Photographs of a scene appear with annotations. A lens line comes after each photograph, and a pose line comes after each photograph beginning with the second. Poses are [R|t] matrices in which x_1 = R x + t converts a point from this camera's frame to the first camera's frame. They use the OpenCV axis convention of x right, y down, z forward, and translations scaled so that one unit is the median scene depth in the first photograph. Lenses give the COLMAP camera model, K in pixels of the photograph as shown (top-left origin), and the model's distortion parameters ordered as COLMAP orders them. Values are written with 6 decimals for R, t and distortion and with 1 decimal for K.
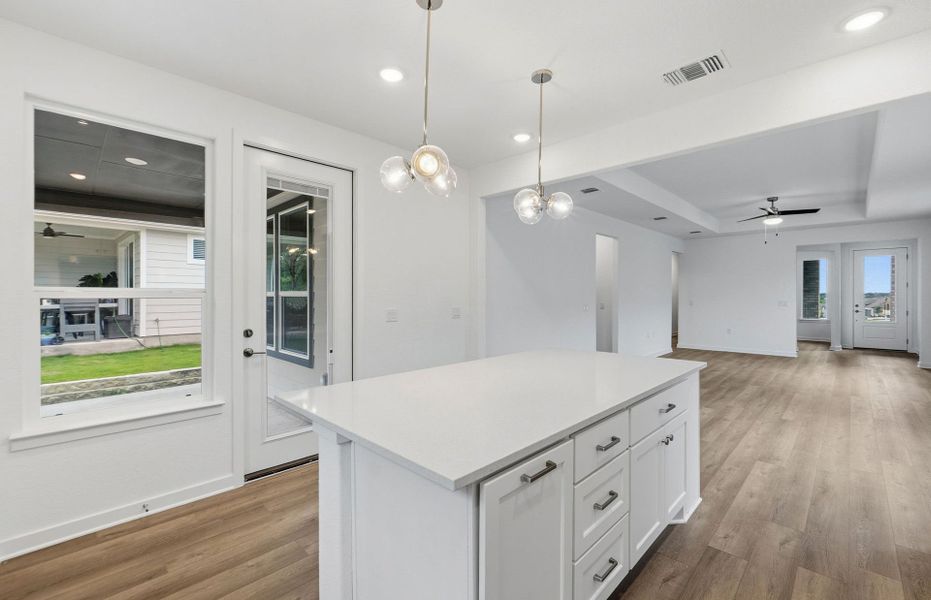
lens RADIAL K [[391.3, 0, 469.2], [0, 391.3, 297.8], [0, 0, 1]] dist [-0.005575, -0.000364]
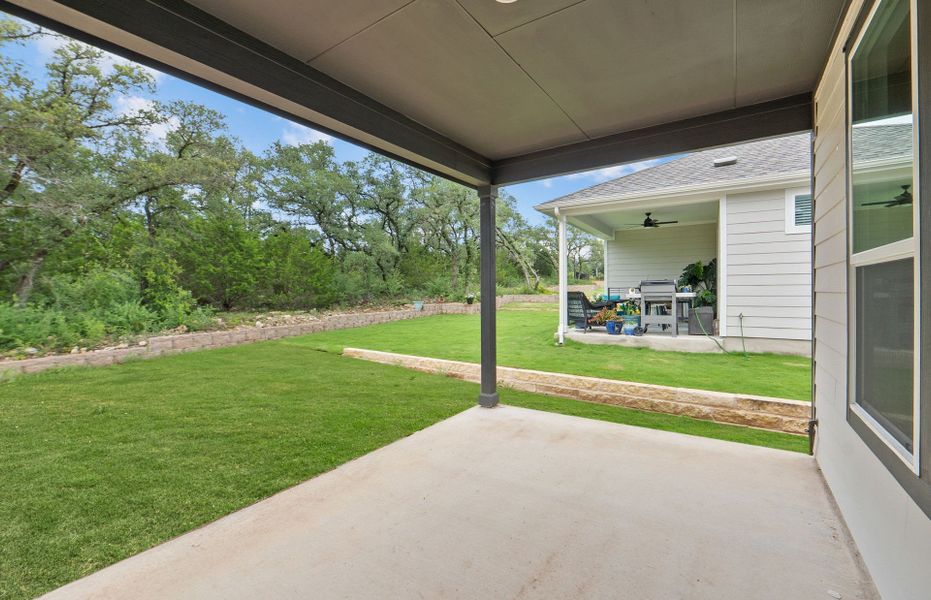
lens RADIAL K [[391.3, 0, 460.8], [0, 391.3, 291.1], [0, 0, 1]] dist [-0.005575, -0.000364]
pose [[0.163381, -0.003462, -0.986557, -0.175771], [0.000598, 0.999994, -0.003410, 0.013729], [0.986563, -0.000032, 0.163382, 0.387695]]
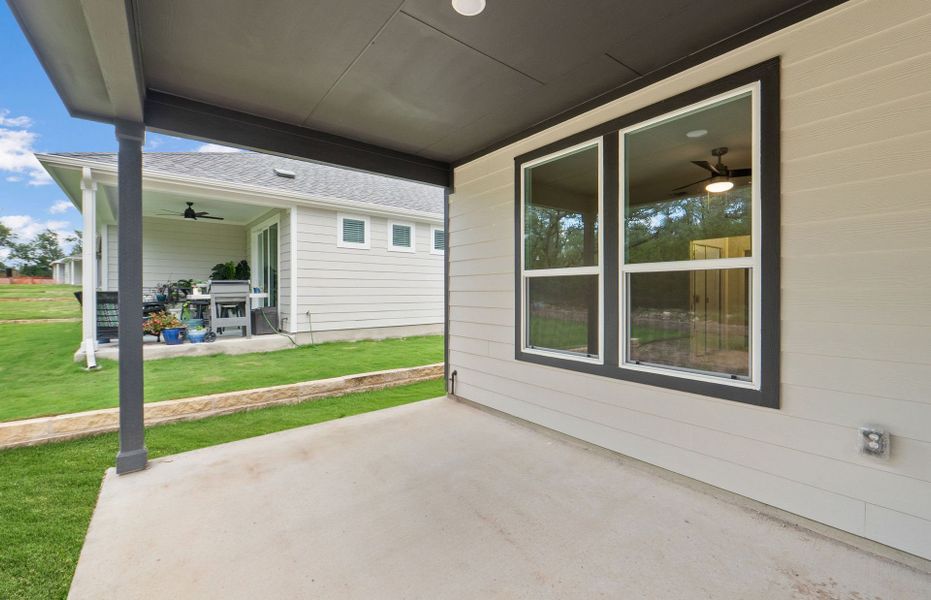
lens RADIAL K [[391.3, 0, 480.5], [0, 391.3, 294.1], [0, 0, 1]] dist [-0.005575, -0.000364]
pose [[0.992585, -0.000328, -0.121549, -0.349088], [0.000506, 0.999999, 0.001433, 0.015508], [0.121548, -0.001484, 0.992584, 0.218986]]
